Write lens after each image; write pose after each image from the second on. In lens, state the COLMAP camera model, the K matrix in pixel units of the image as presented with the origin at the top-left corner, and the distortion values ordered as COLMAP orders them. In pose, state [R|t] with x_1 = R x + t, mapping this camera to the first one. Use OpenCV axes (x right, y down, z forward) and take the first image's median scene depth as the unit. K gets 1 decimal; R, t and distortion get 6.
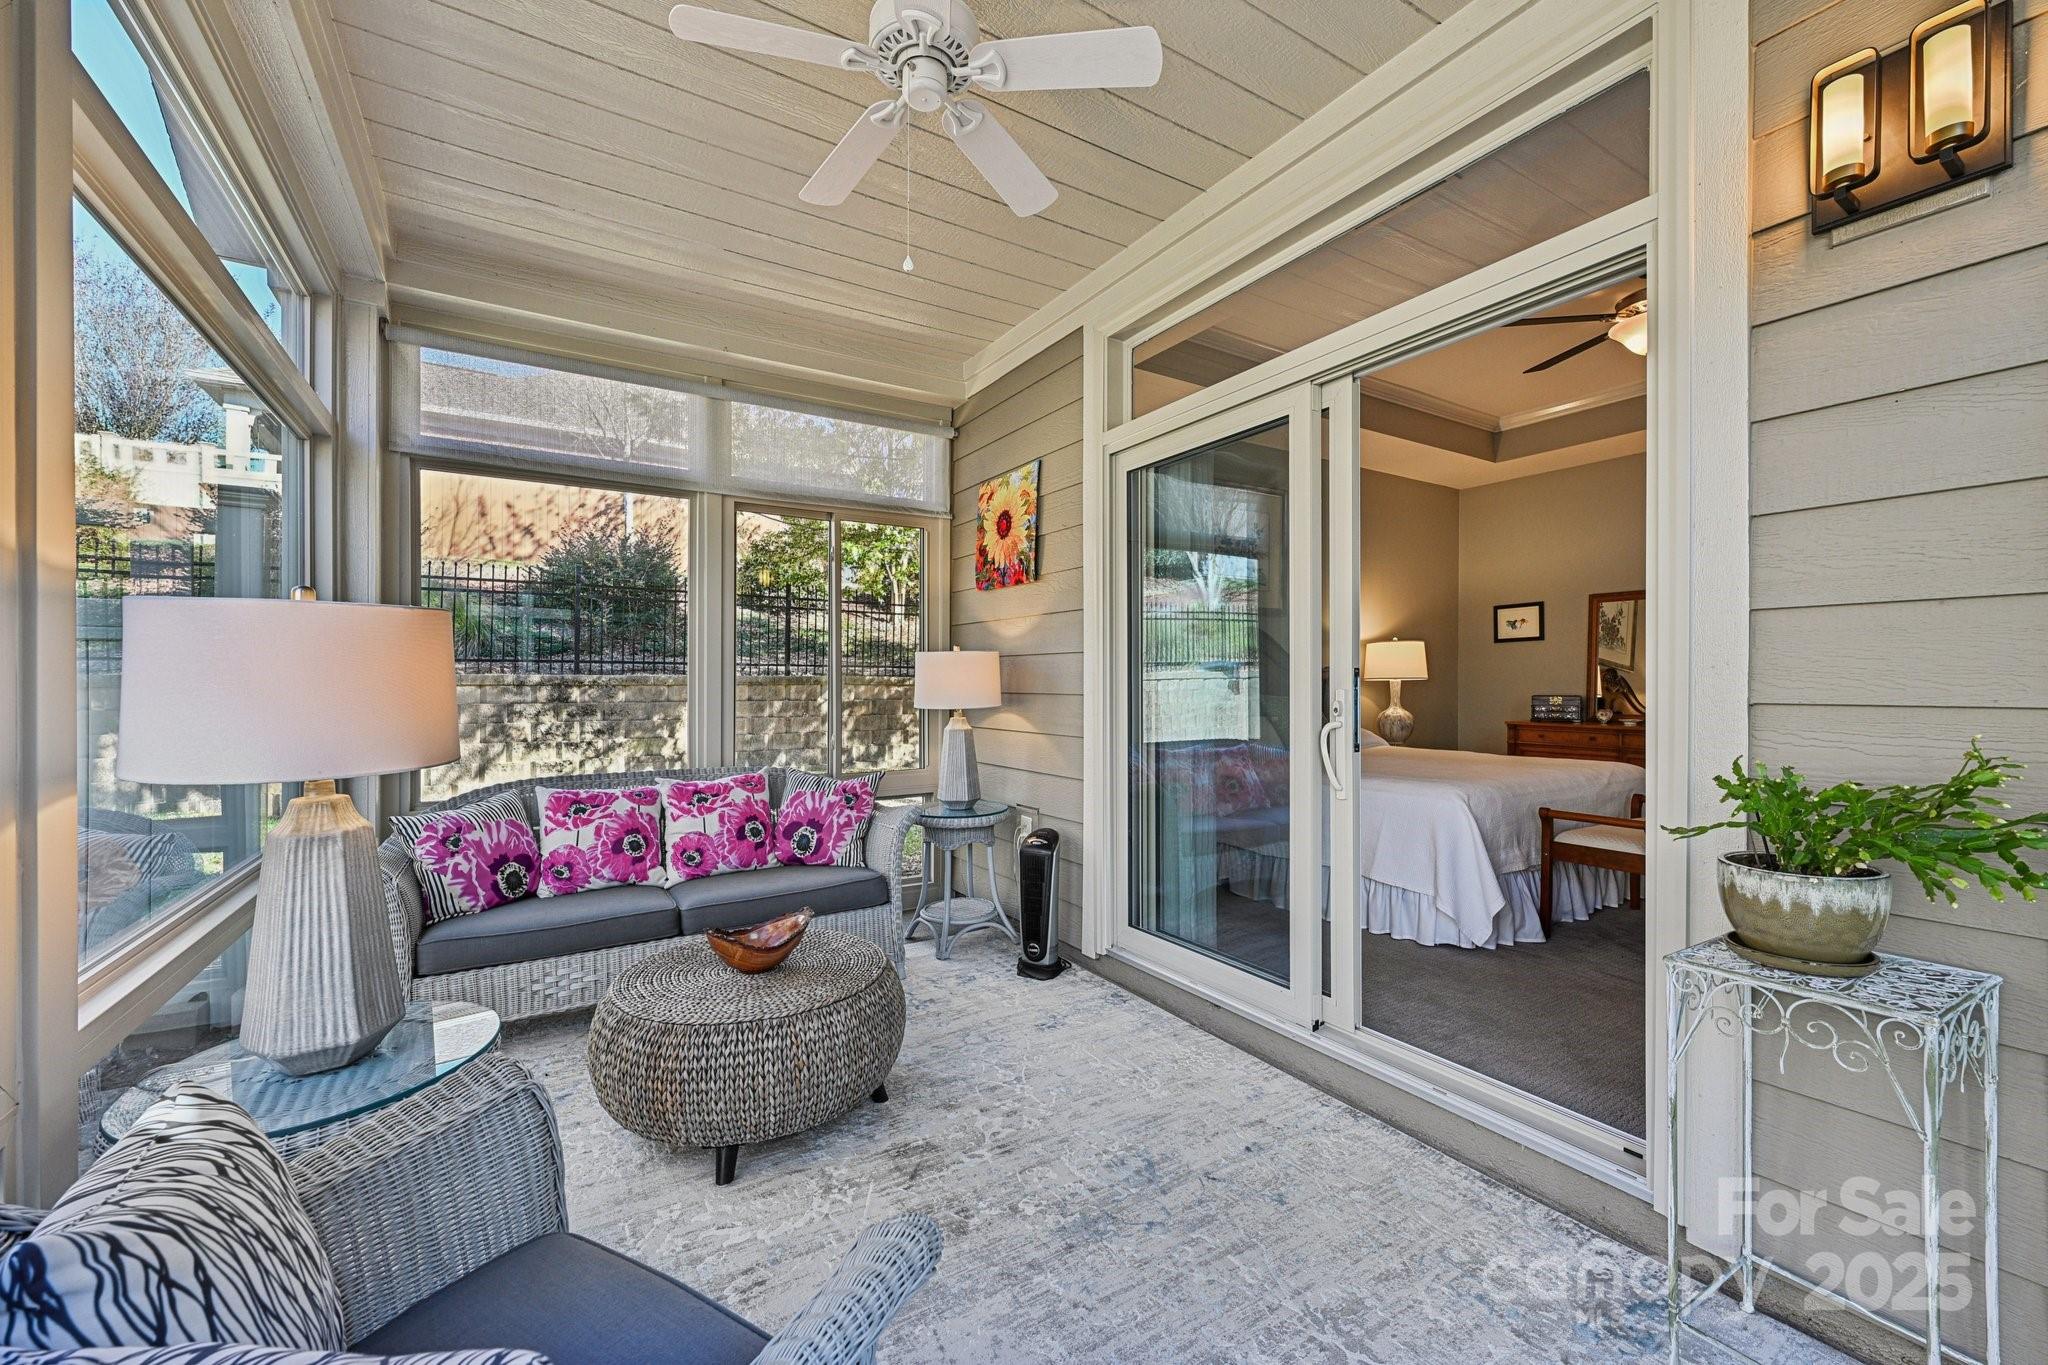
lens RADIAL K [[809.5, 0, 1022.7], [0, 809.5, 684.1], [0, 0, 1]] dist [0.002343, 0.000117]
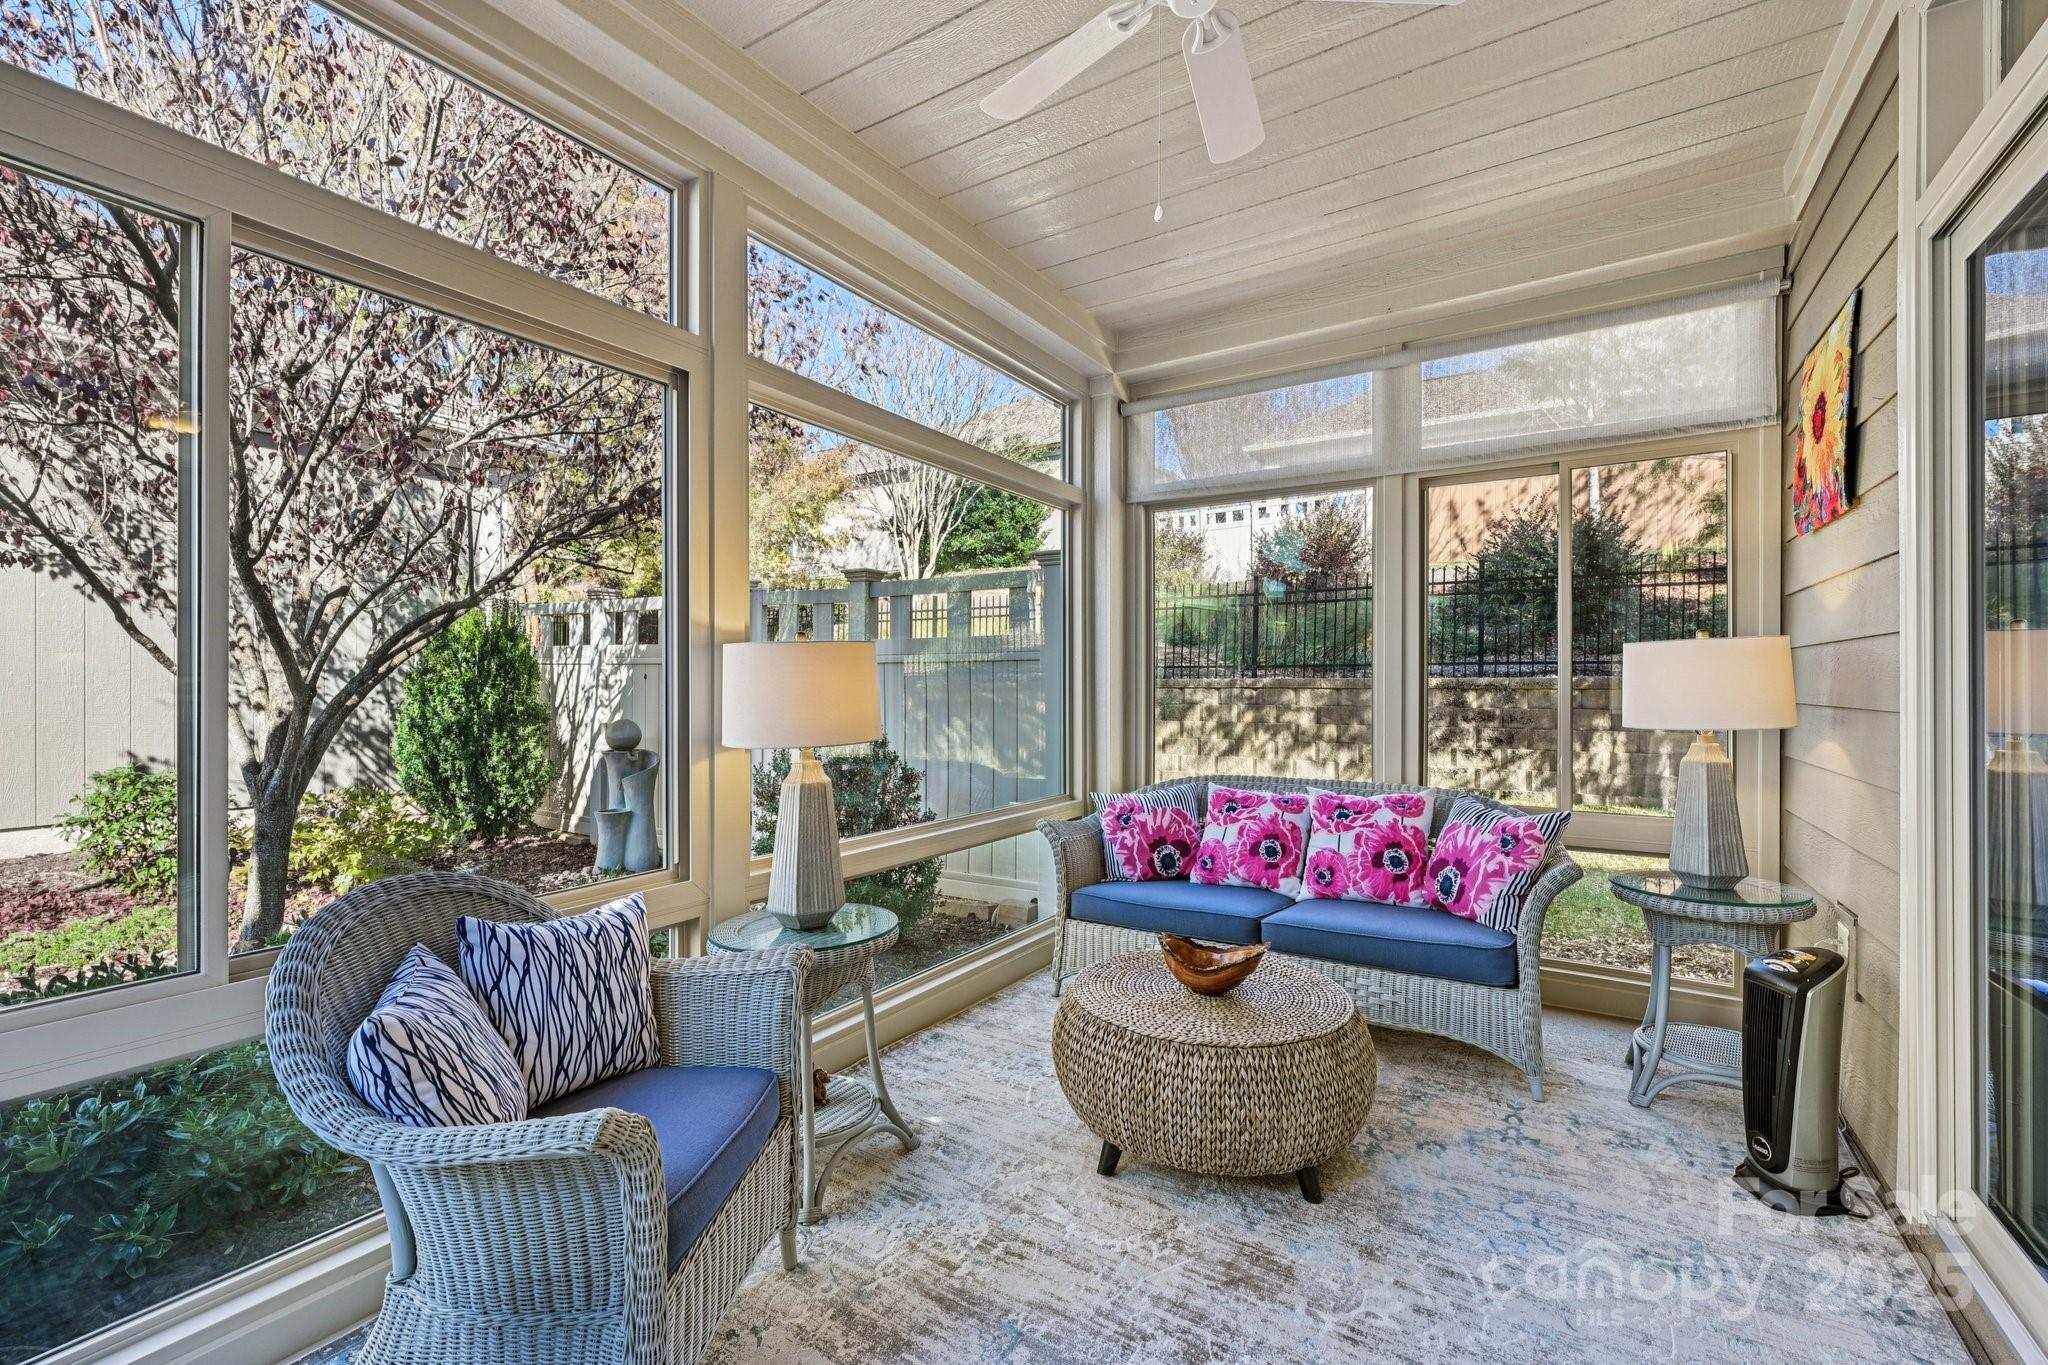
lens RADIAL K [[872.9, 0, 1020.2], [0, 872.9, 685.4], [0, 0, 1]] dist [0.002565, -0.000123]
pose [[0.435561, -0.000559, -0.900159, 0.341169], [-0.000801, 0.999999, -0.001008, -0.003832], [0.900159, 0.001160, 0.435561, 0.241390]]
